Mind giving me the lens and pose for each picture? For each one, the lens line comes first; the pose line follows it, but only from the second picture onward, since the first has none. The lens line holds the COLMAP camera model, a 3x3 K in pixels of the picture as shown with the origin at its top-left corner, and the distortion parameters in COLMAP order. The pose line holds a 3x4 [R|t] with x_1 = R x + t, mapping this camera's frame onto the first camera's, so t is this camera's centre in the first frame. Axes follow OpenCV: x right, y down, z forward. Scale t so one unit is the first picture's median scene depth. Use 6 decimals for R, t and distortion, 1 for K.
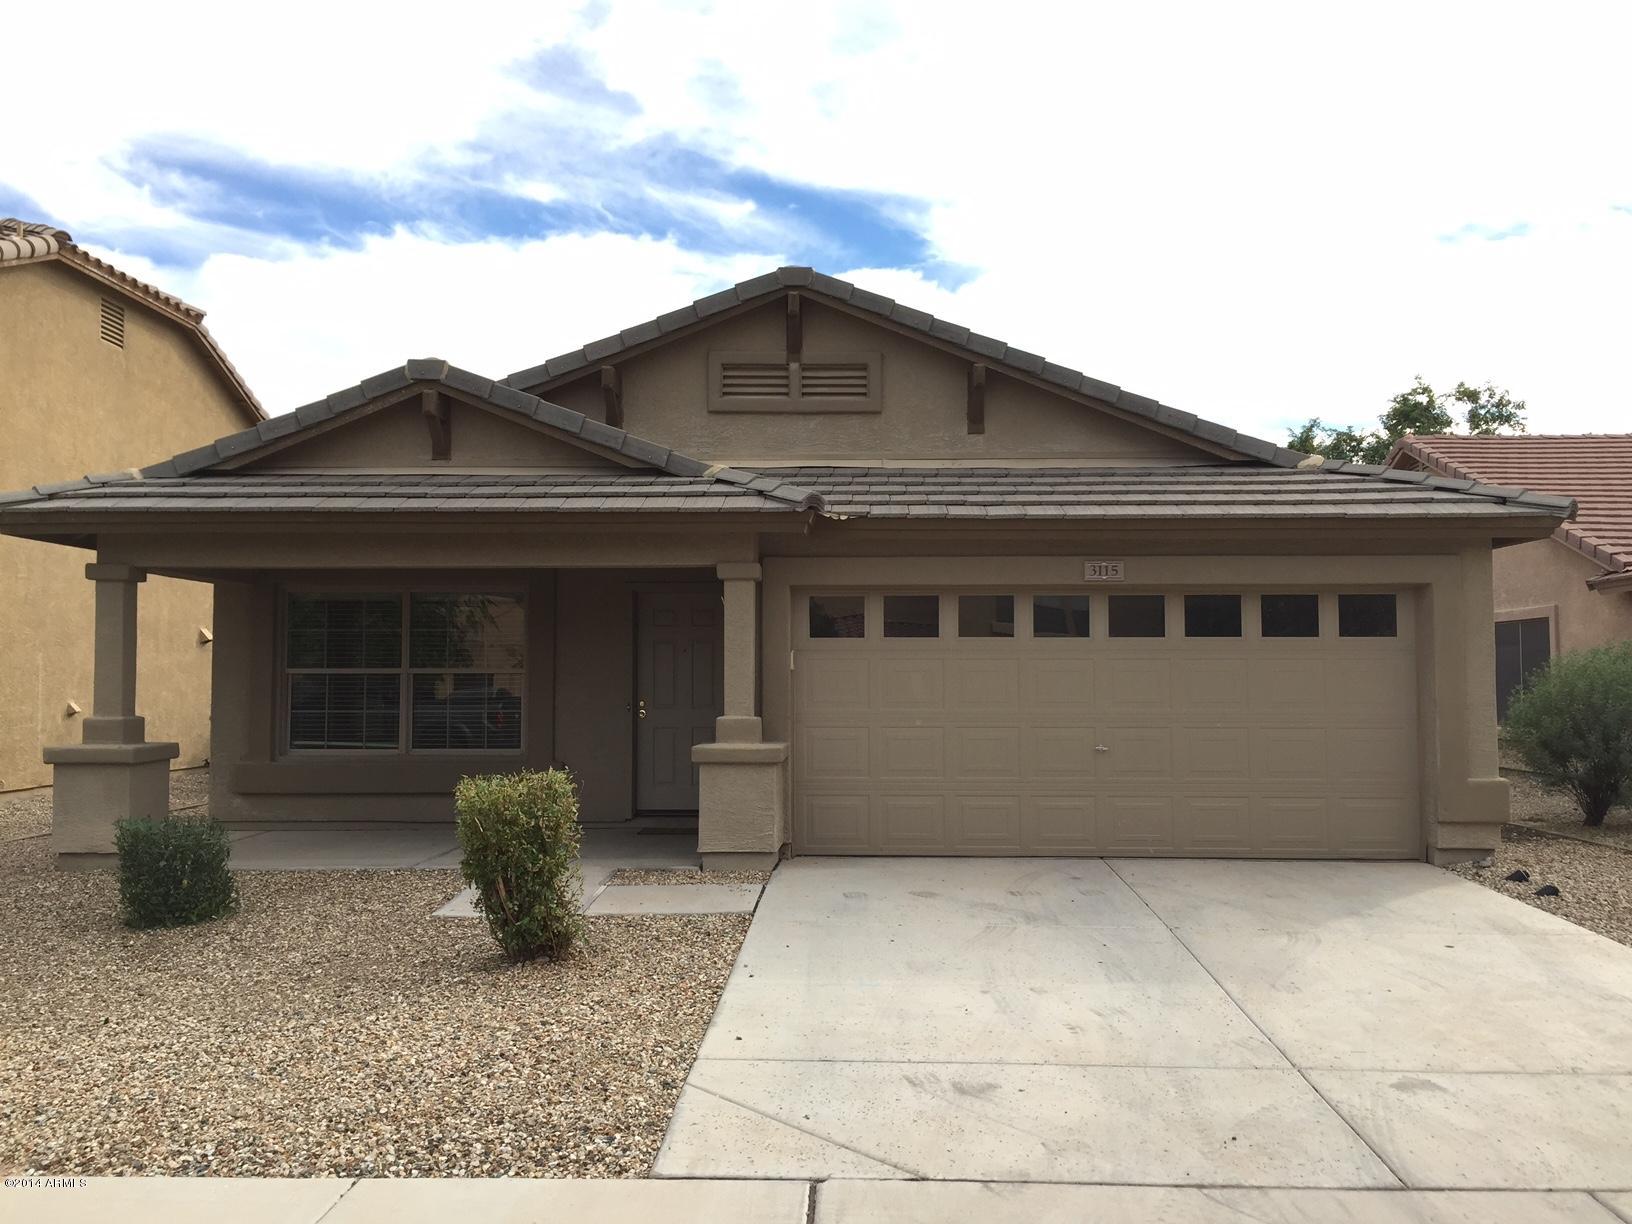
lens RADIAL K [[1404.8, 0, 821.3], [0, 1404.8, 615.5], [0, 0, 1]] dist [0.088719, -0.114107]
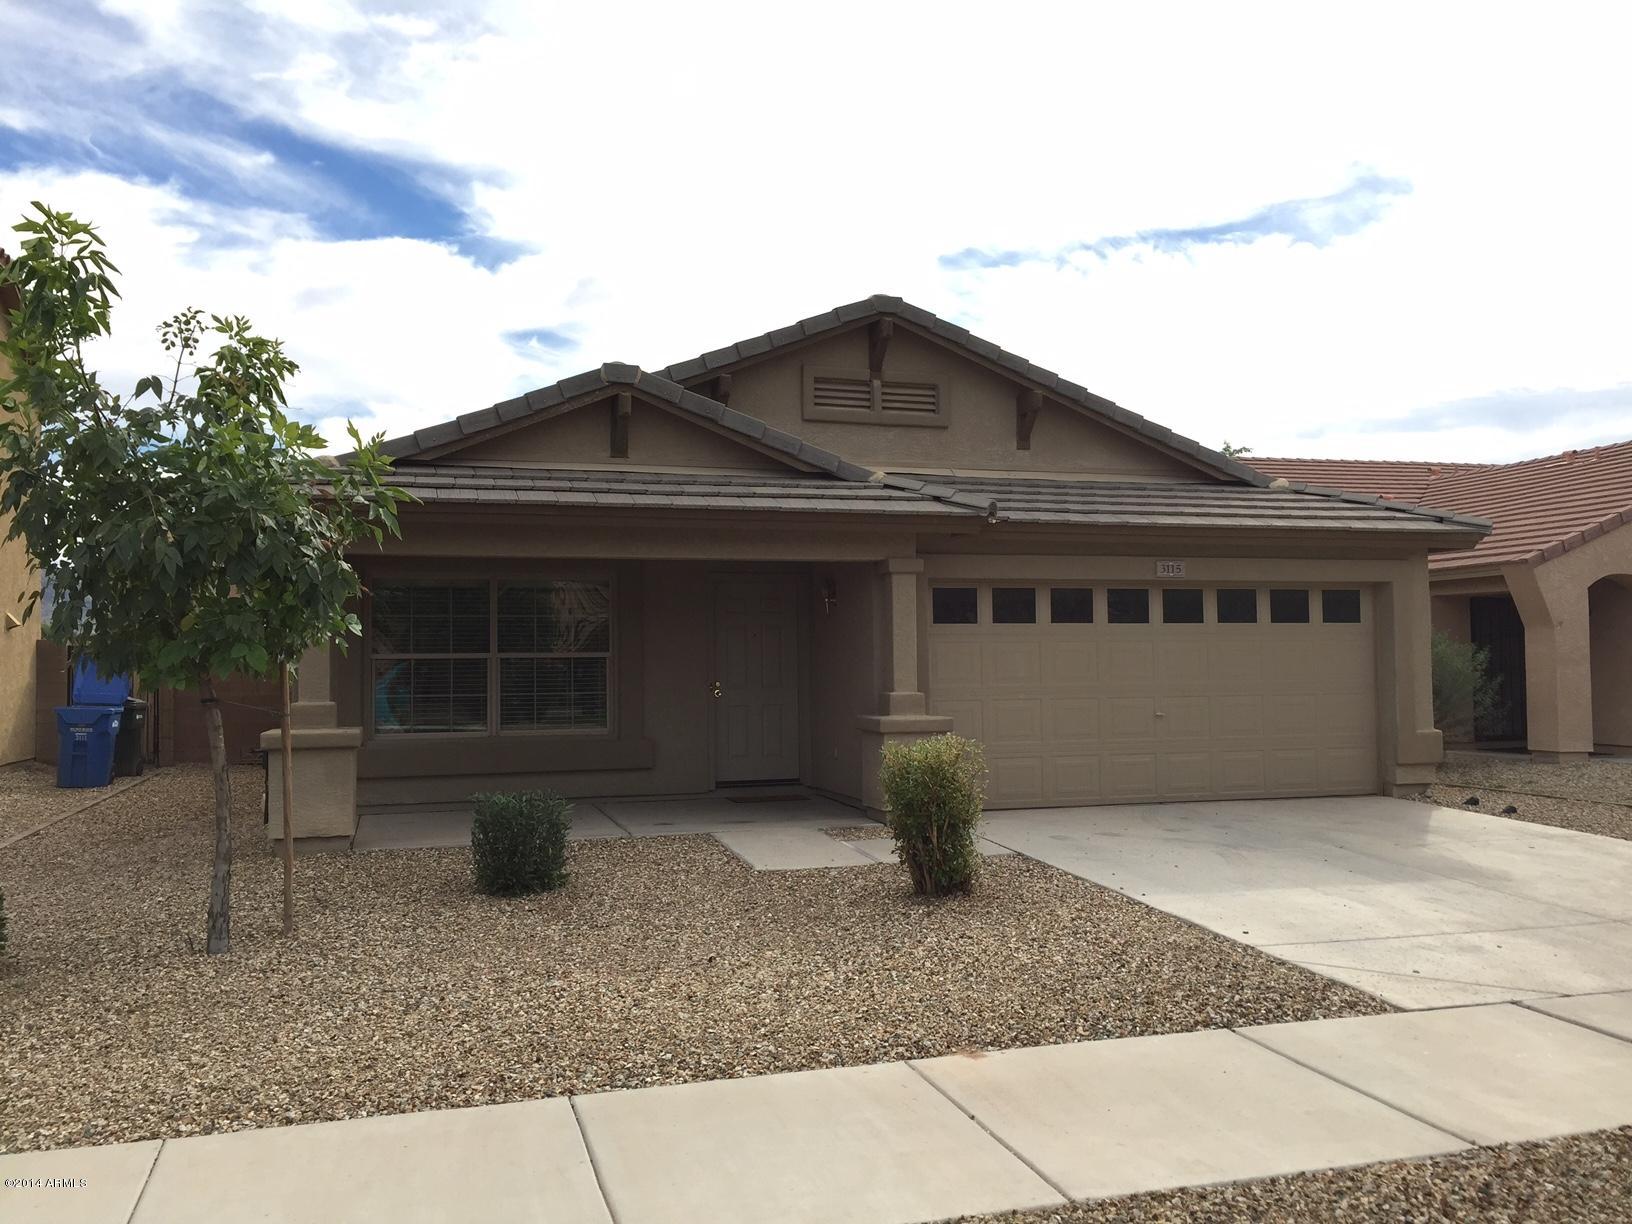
lens RADIAL K [[1404.8, 0, 804.0], [0, 1404.8, 616.3], [0, 0, 1]] dist [0.088719, -0.114107]
pose [[0.945753, 0.001514, 0.324884, -0.444484], [-0.005085, 0.999936, 0.010140, -0.001349], [-0.324848, -0.011242, 0.945699, -0.049989]]
